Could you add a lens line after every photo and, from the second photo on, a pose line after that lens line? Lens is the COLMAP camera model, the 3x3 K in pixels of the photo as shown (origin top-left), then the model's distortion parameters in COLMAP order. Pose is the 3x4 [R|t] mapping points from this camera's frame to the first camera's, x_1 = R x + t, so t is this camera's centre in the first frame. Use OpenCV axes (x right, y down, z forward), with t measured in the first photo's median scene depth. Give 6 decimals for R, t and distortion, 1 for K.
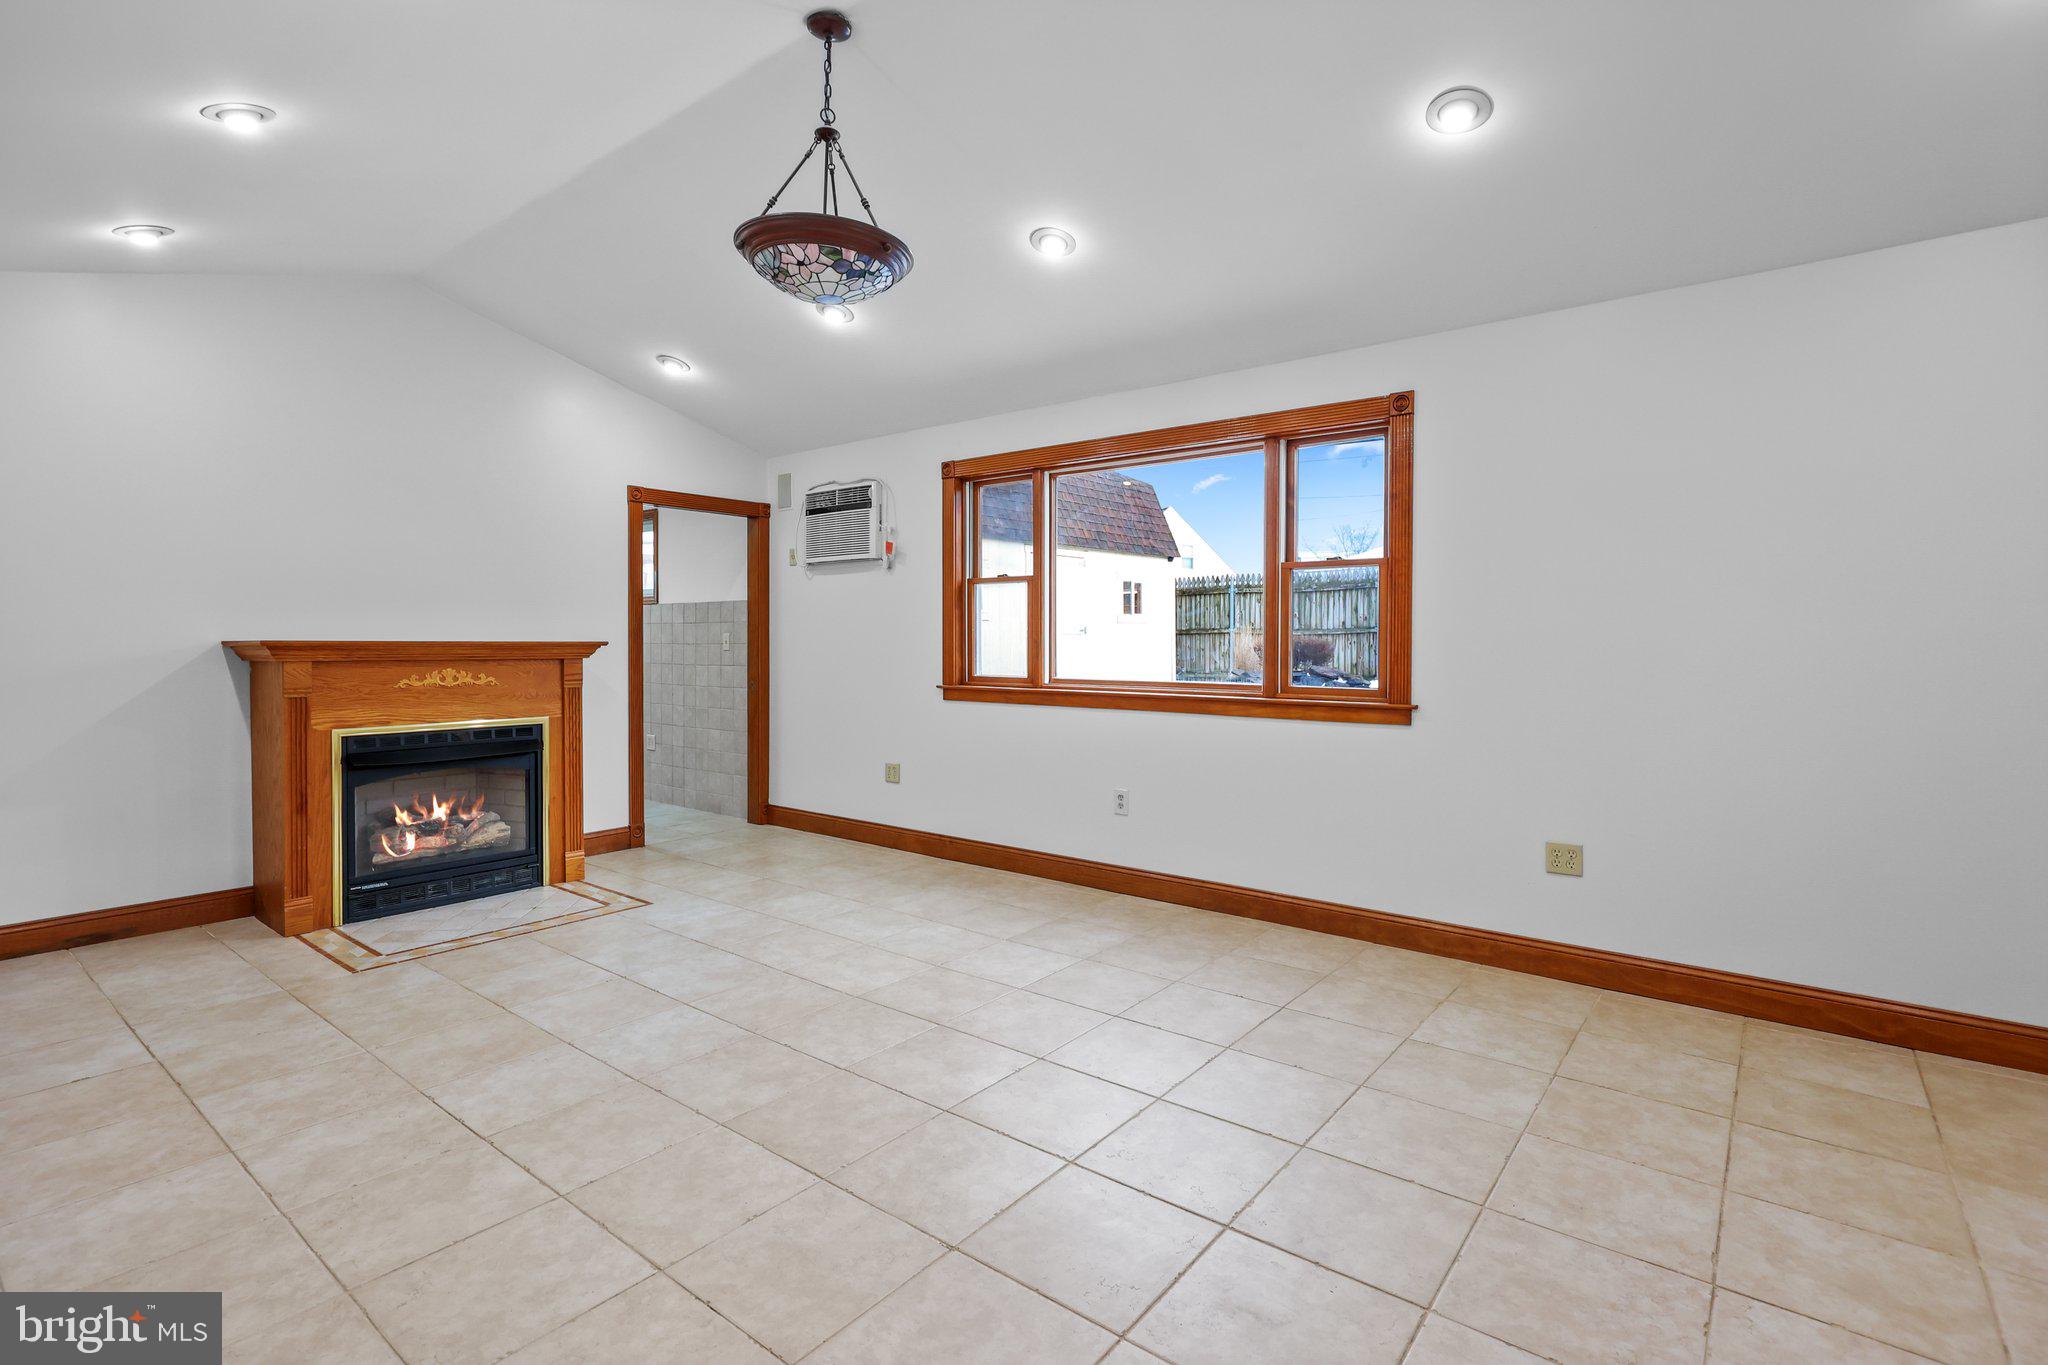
lens RADIAL K [[977.7, 0, 1022.3], [0, 977.7, 665.7], [0, 0, 1]] dist [0.003671, 0.000047]
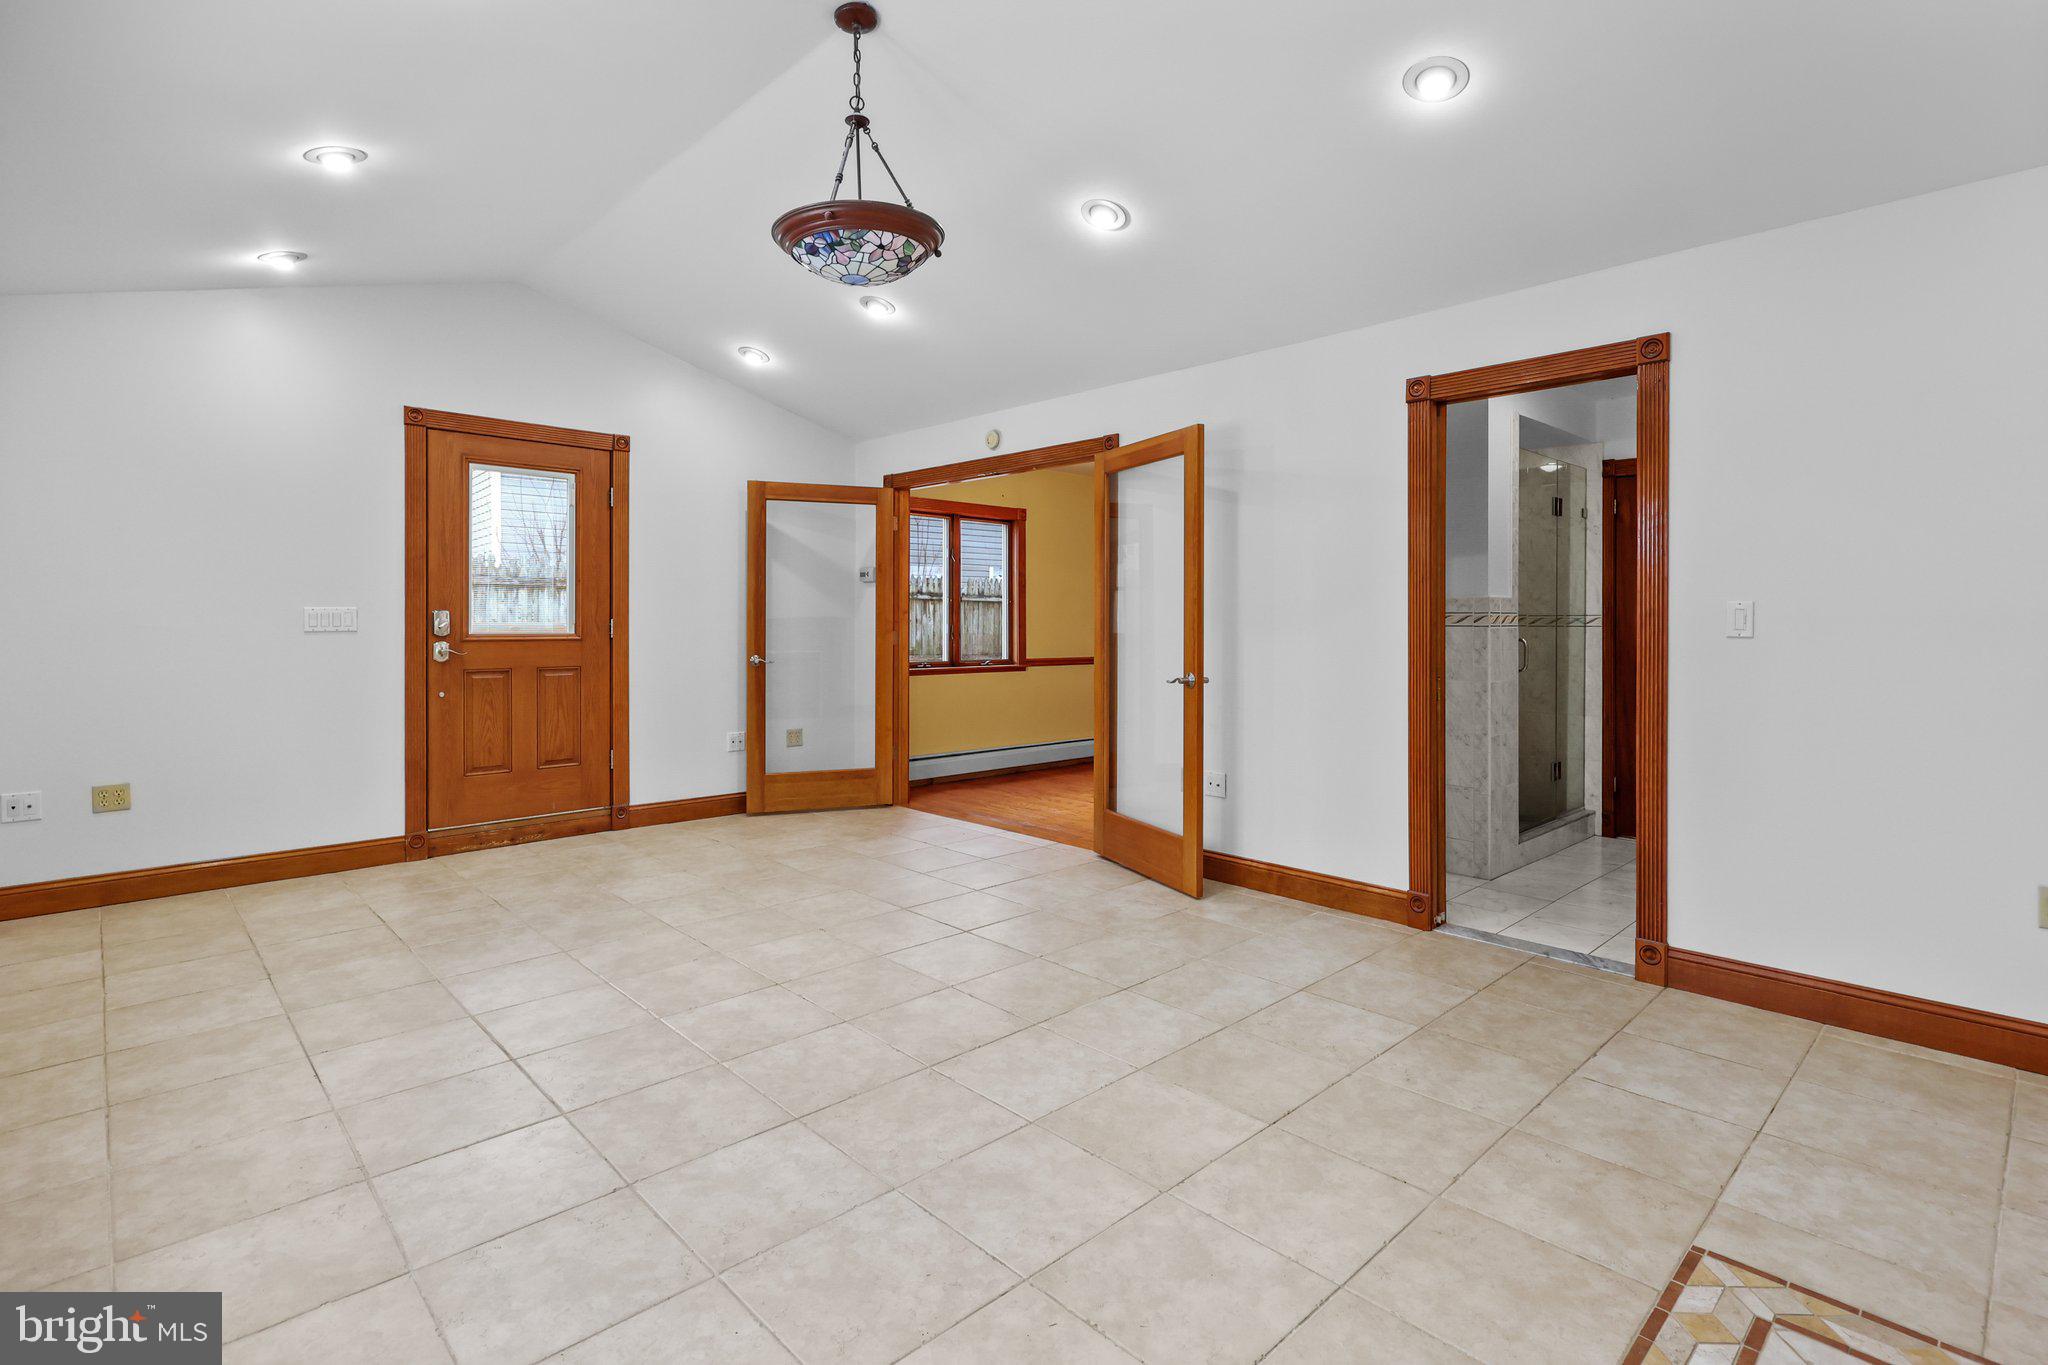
lens RADIAL K [[977.7, 0, 1011.5], [0, 977.7, 621.1], [0, 0, 1]] dist [0.003671, 0.000047]
pose [[-0.989432, -0.000858, 0.144994, -0.410878], [0.003416, 0.999567, 0.029228, -0.036411], [-0.144957, 0.029414, -0.989001, 1.610202]]
